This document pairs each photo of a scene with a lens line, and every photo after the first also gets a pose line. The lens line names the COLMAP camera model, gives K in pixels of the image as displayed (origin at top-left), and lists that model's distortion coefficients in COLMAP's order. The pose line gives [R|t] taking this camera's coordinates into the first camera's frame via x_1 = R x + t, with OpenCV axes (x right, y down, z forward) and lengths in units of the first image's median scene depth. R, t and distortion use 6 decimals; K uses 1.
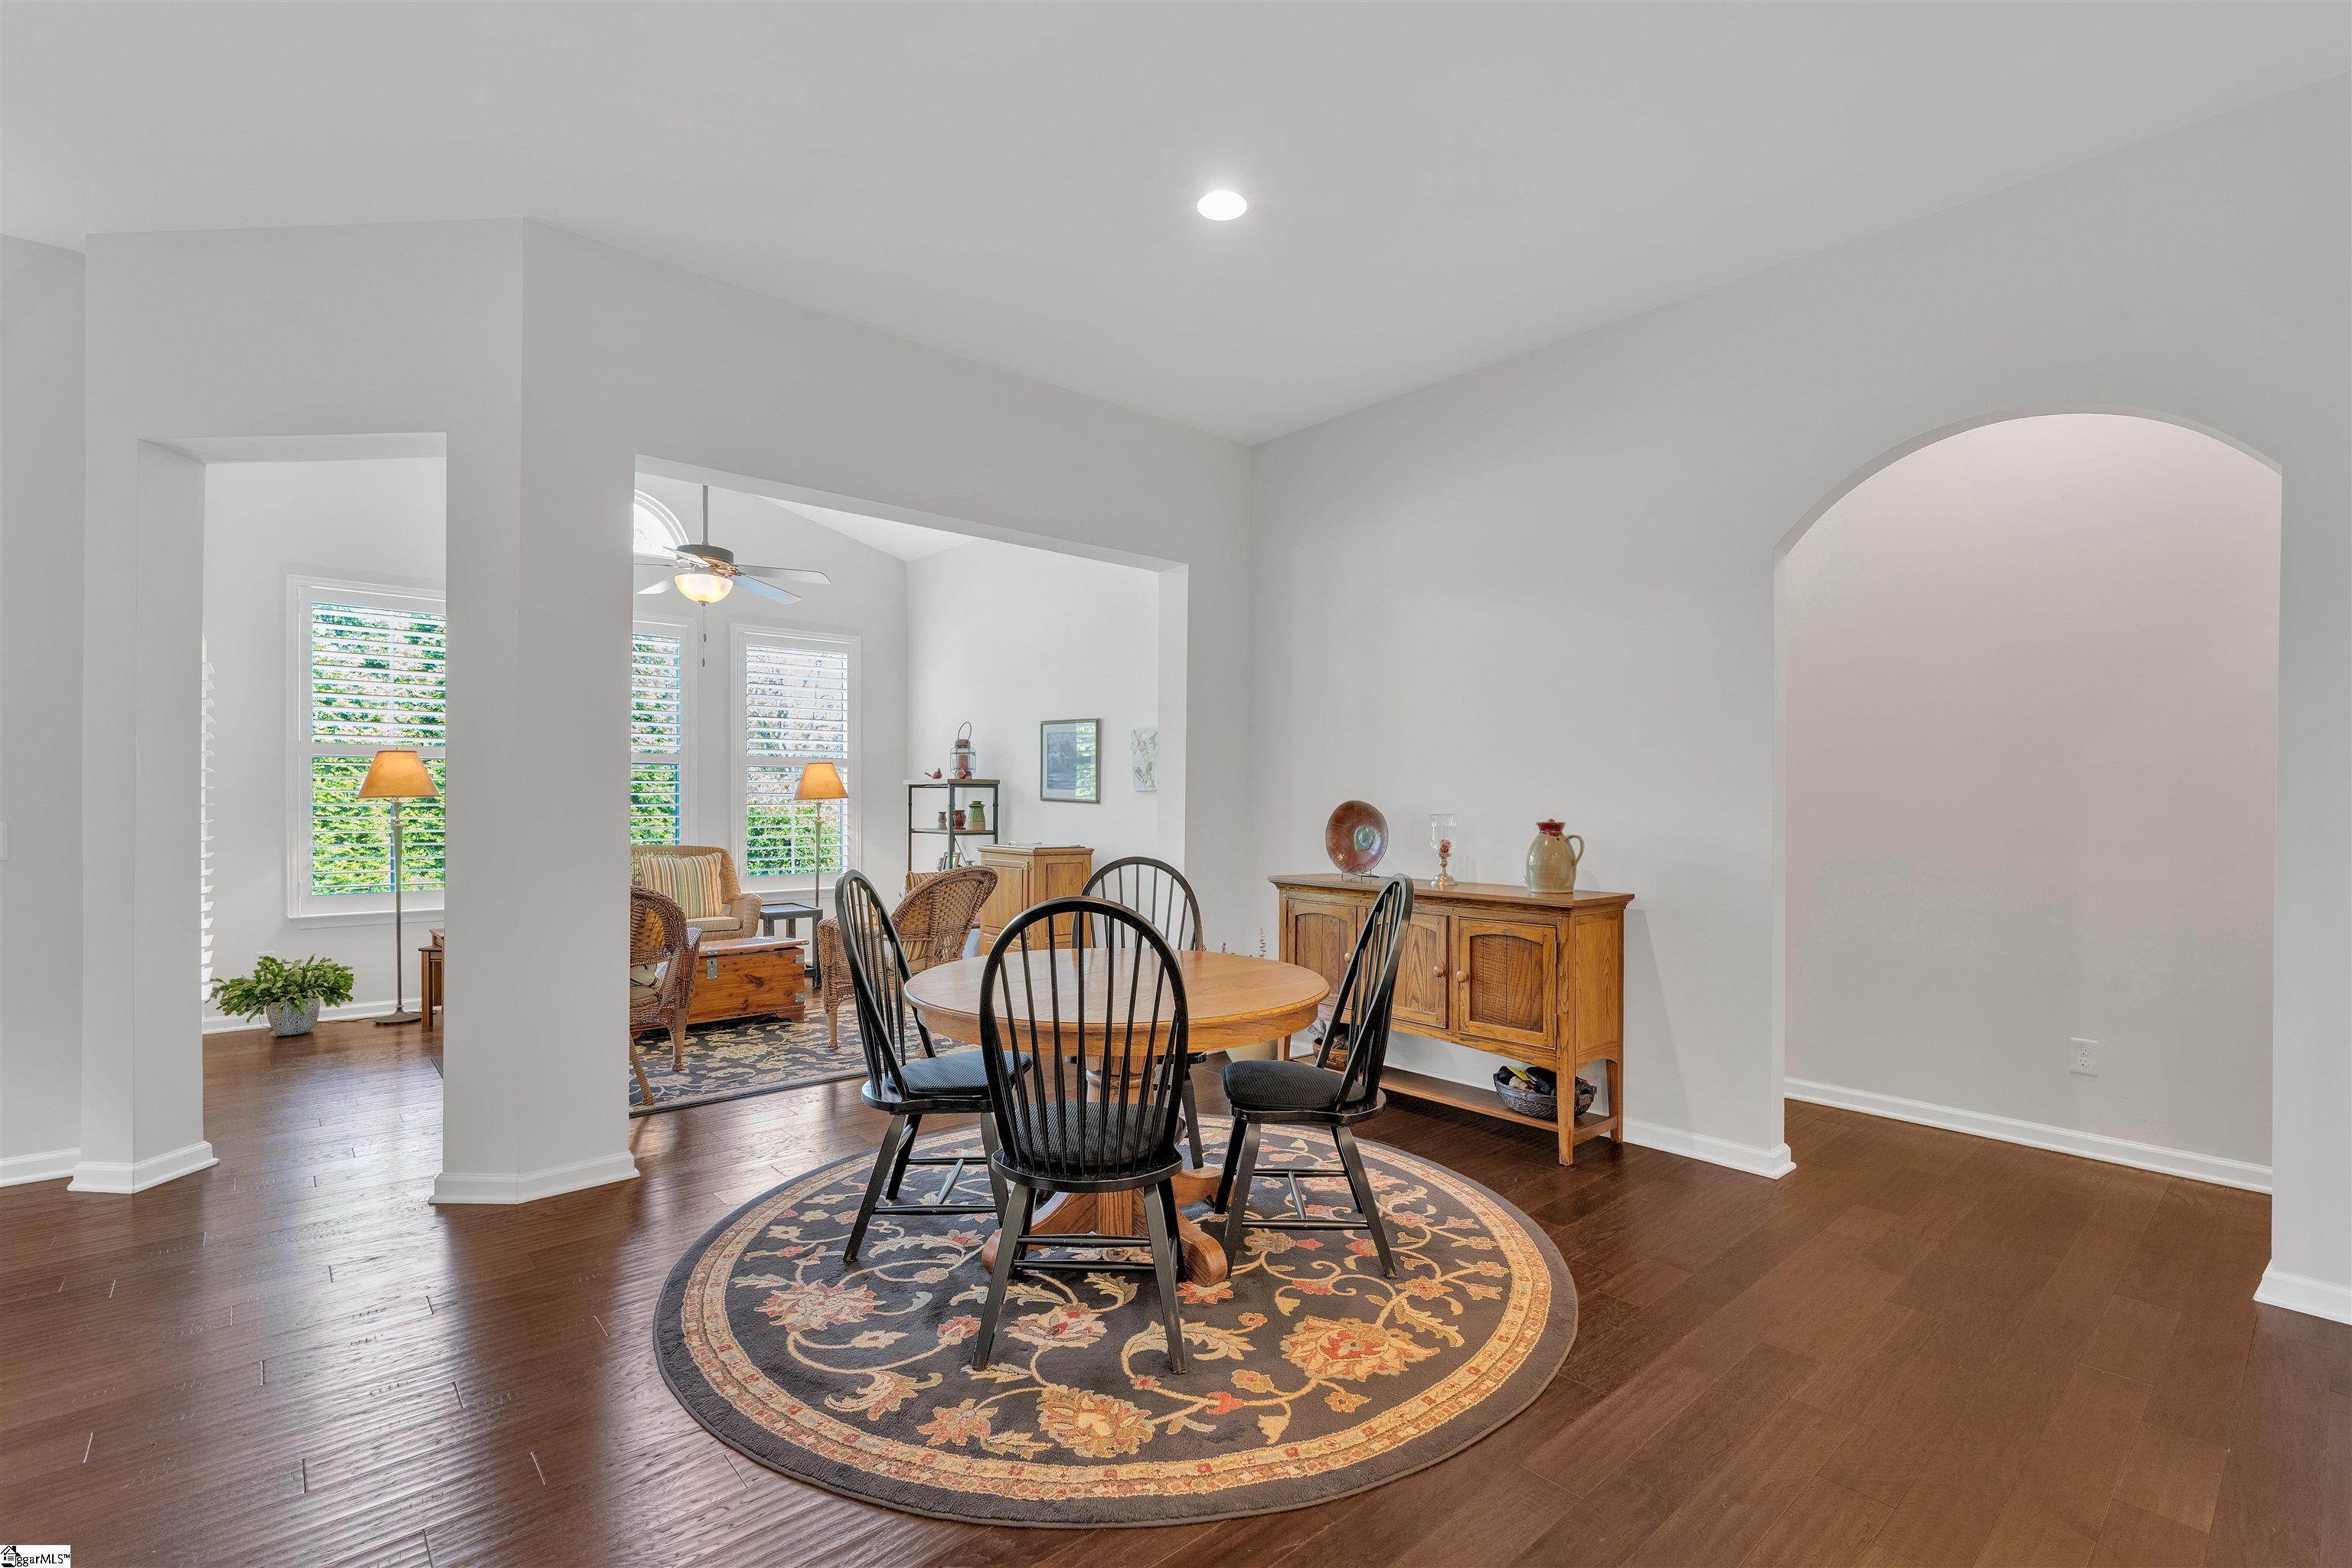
lens RADIAL K [[1049.3, 0, 1182.8], [0, 1049.3, 793.0], [0, 0, 1]] dist [-0.003667, -0.000052]
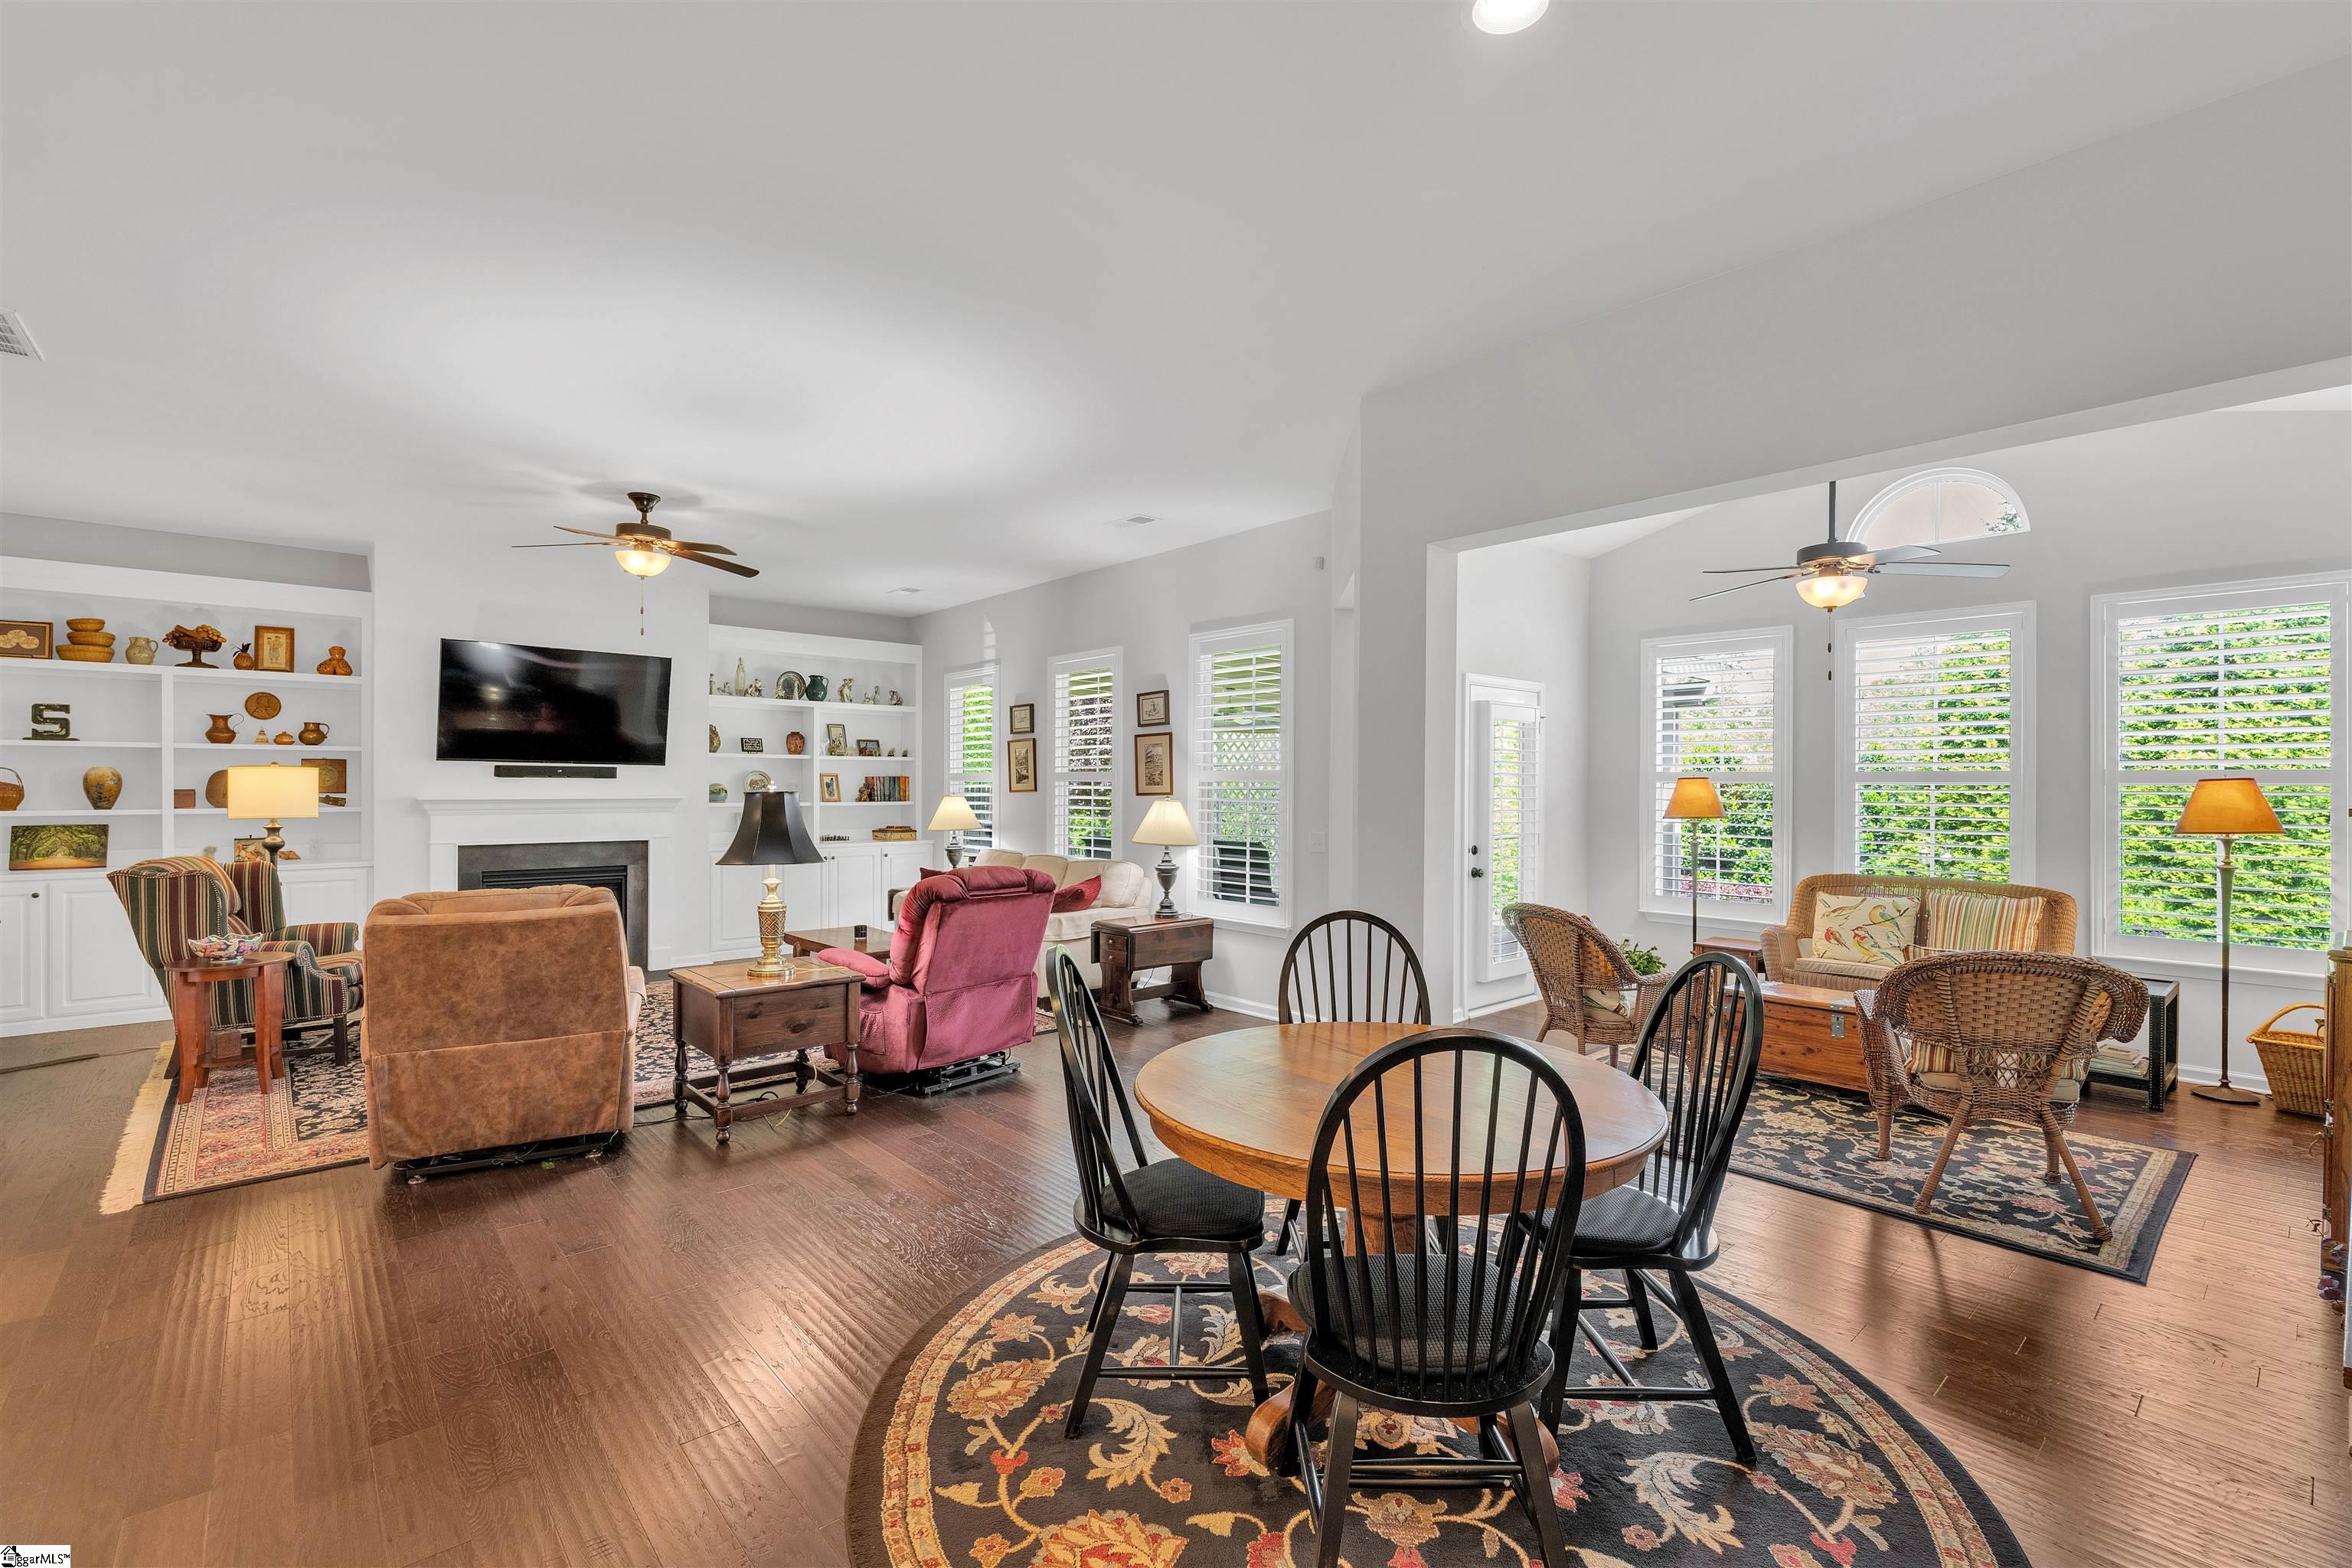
lens RADIAL K [[1037.1, 0, 1182.6], [0, 1037.1, 785.9], [0, 0, 1]] dist [-0.002251, 0.000619]
pose [[-0.011061, -0.006223, -0.999919, 0.444351], [0.001165, 0.999980, -0.006237, -0.027915], [0.999938, -0.001234, -0.011053, 0.501739]]
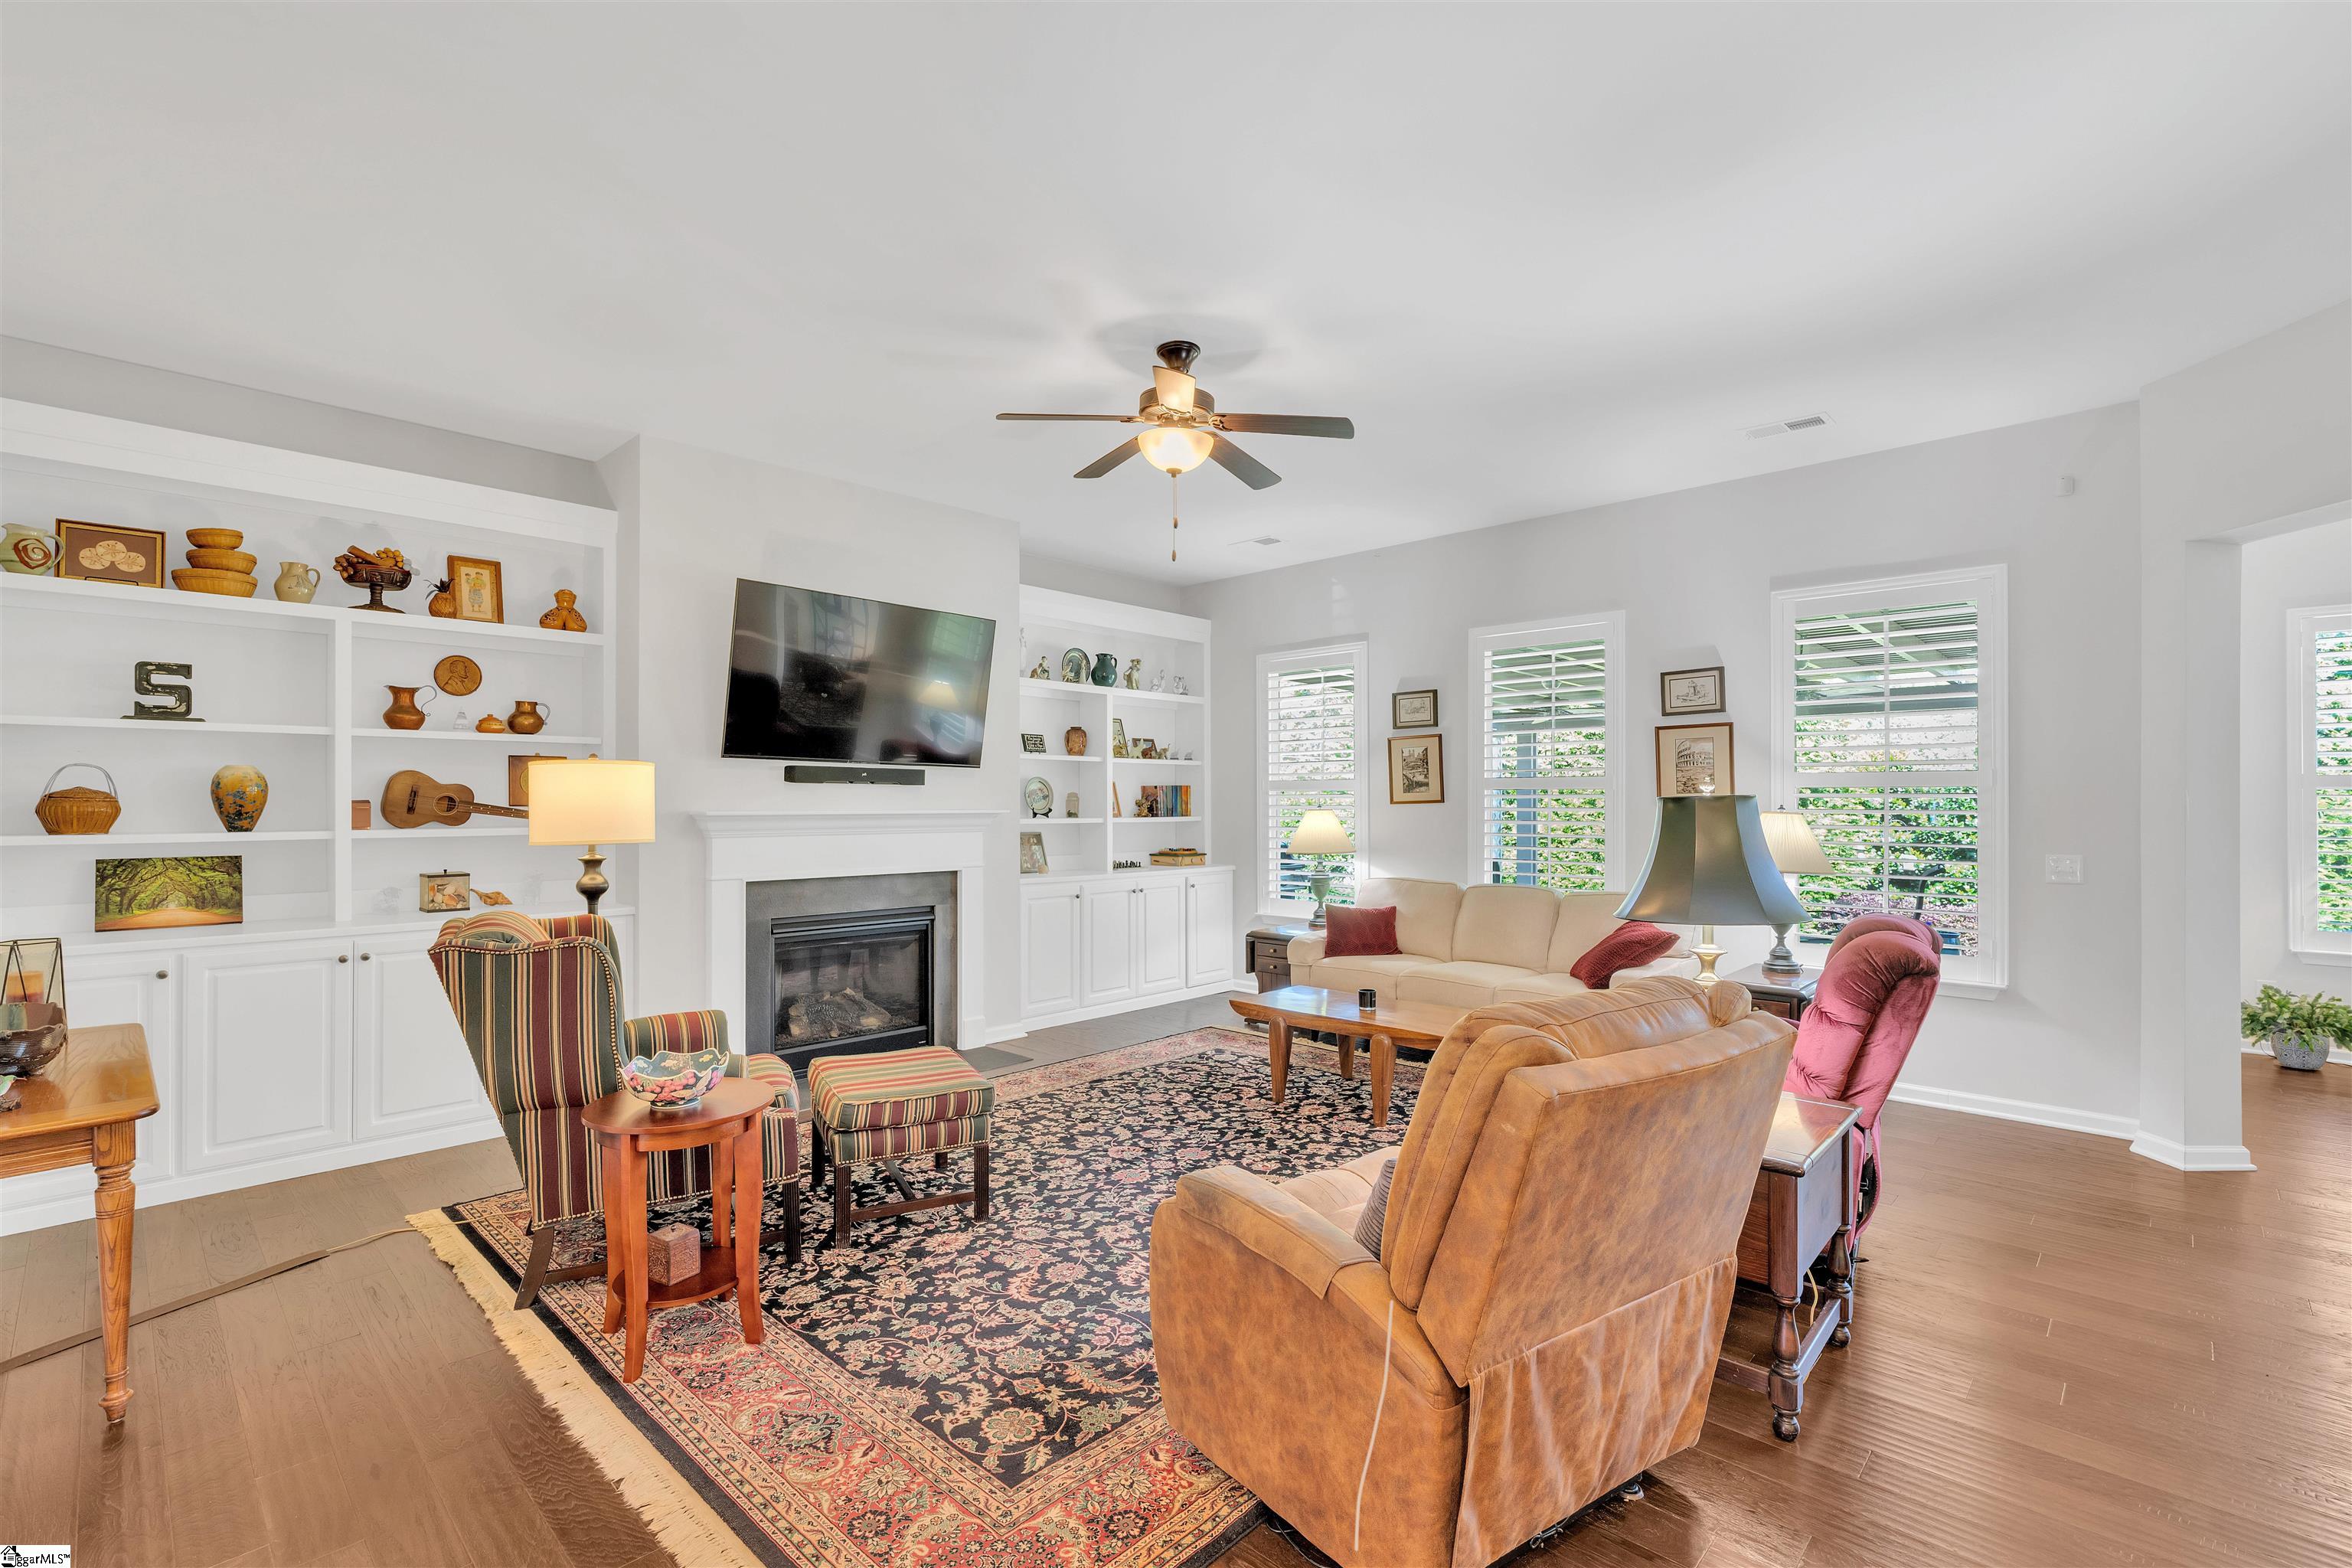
lens RADIAL K [[1049.3, 0, 1182.8], [0, 1049.3, 793.0], [0, 0, 1]] dist [-0.003667, -0.000052]
pose [[0.082368, -0.014897, -0.996491, 0.065539], [0.004034, 0.999885, -0.014614, -0.023989], [0.996594, -0.002816, 0.082419, -0.158835]]
